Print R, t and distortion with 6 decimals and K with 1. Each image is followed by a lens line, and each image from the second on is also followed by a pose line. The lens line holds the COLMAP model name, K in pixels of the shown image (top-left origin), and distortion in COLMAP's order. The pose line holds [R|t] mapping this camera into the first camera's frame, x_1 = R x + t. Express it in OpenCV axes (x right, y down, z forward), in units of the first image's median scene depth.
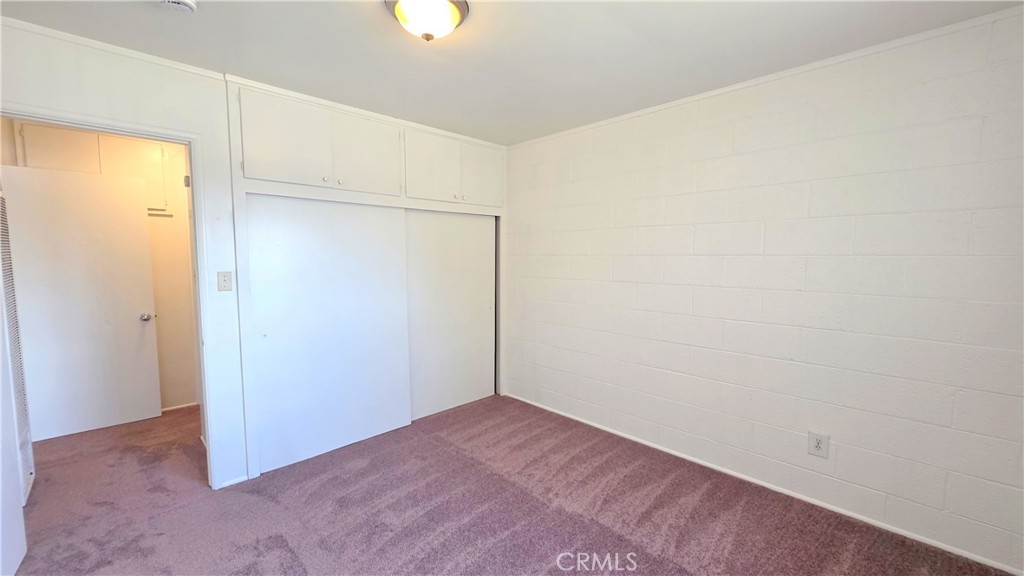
lens RADIAL K [[418.9, 0, 516.1], [0, 418.9, 290.0], [0, 0, 1]] dist [0.001006, 0.000066]
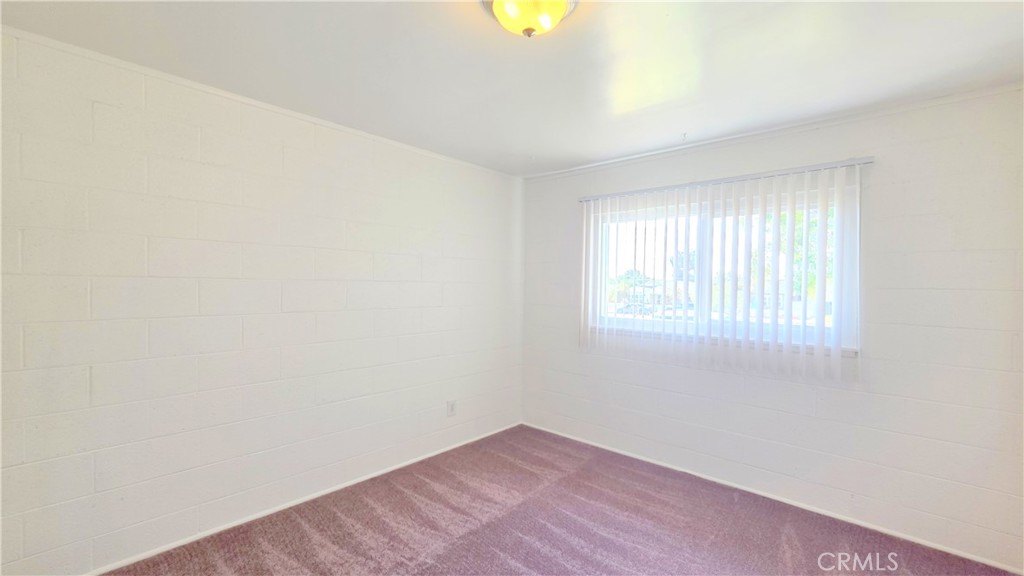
lens RADIAL K [[418.9, 0, 516.1], [0, 418.9, 290.0], [0, 0, 1]] dist [0.001006, 0.000066]
pose [[-0.046473, -0.022773, 0.998660, -0.800076], [0.070763, 0.997153, 0.026032, -0.082464], [-0.996410, 0.071878, -0.044729, 0.805078]]
